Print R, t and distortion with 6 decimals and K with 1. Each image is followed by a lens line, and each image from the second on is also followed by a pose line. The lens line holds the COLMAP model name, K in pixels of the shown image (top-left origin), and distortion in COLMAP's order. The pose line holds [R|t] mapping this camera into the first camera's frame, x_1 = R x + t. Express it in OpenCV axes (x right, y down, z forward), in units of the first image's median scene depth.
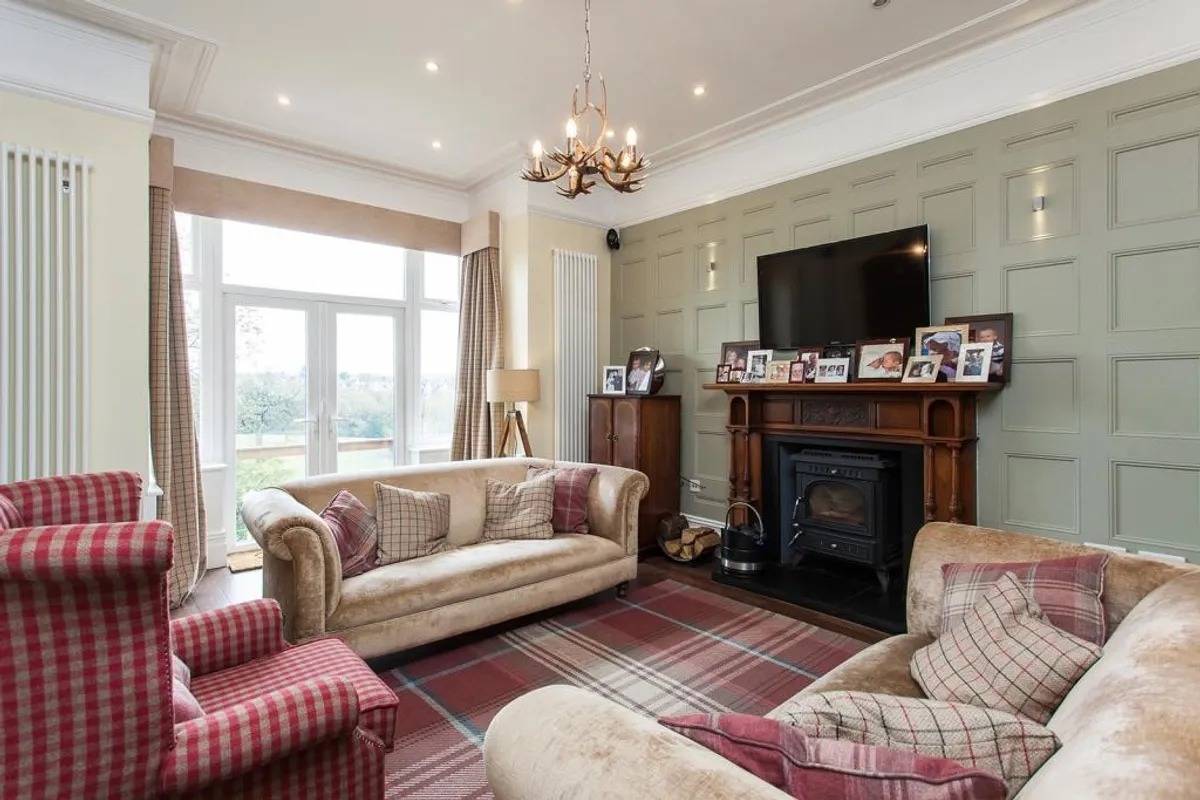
lens RADIAL K [[581.2, 0, 599.3], [0, 581.2, 385.9], [0, 0, 1]] dist [0.002295, 0.000399]
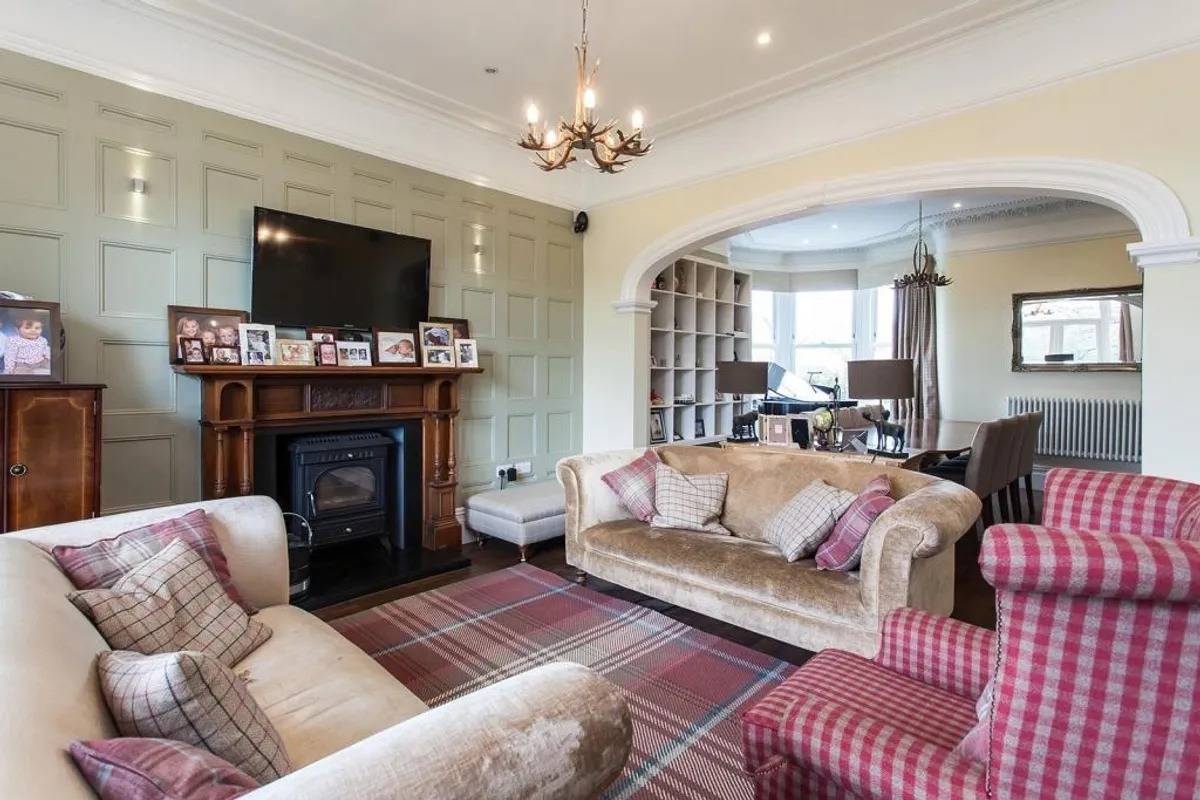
lens RADIAL K [[565.9, 0, 598.1], [0, 565.9, 379.2], [0, 0, 1]] dist [-0.001757, -0.000300]
pose [[-0.072931, -0.010777, 0.997279, -0.625573], [-0.004052, 0.999937, 0.010509, 0.005320], [-0.997329, -0.003275, -0.072970, 0.683448]]
